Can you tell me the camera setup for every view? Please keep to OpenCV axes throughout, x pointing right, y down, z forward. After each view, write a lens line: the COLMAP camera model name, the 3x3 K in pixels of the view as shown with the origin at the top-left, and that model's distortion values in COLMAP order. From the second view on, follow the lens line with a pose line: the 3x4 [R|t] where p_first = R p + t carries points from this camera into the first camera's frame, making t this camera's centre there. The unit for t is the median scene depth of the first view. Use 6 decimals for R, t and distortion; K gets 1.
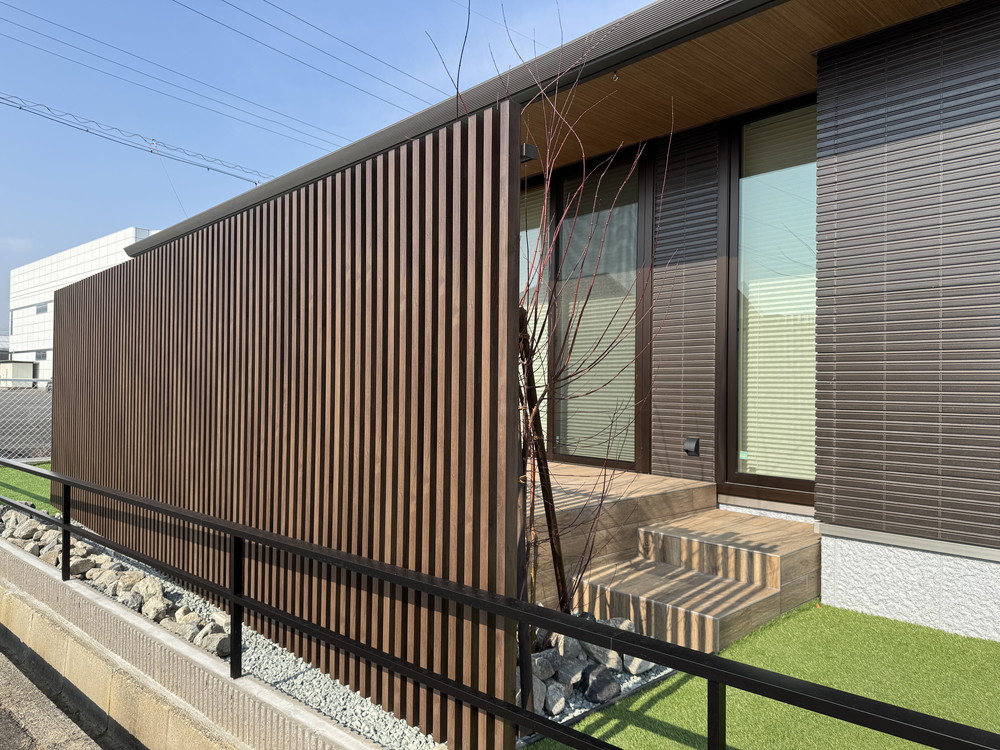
lens RADIAL K [[695.1, 0, 500.0], [0, 695.1, 375.0], [0, 0, 1]] dist [0.169453, -0.280908]
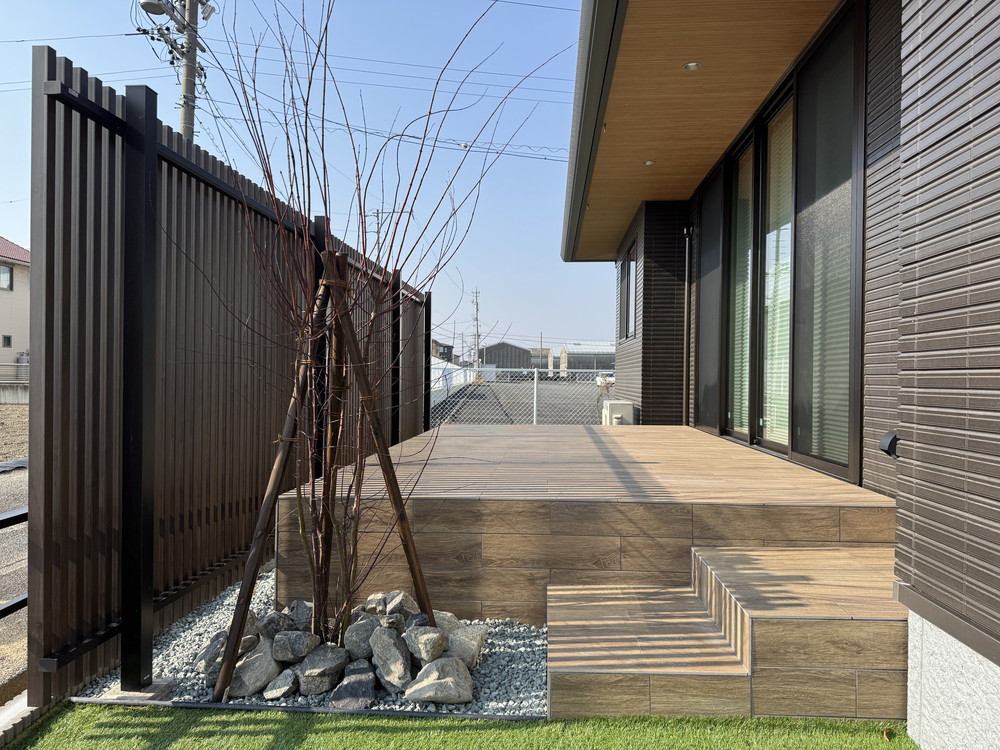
lens RADIAL K [[695.1, 0, 500.0], [0, 695.1, 375.0], [0, 0, 1]] dist [0.169453, -0.280908]
pose [[0.683910, 0.000850, -0.729565, 0.620251], [0.003941, 0.999980, 0.004860, 0.044895], [0.729555, -0.006199, 0.683894, 0.404317]]
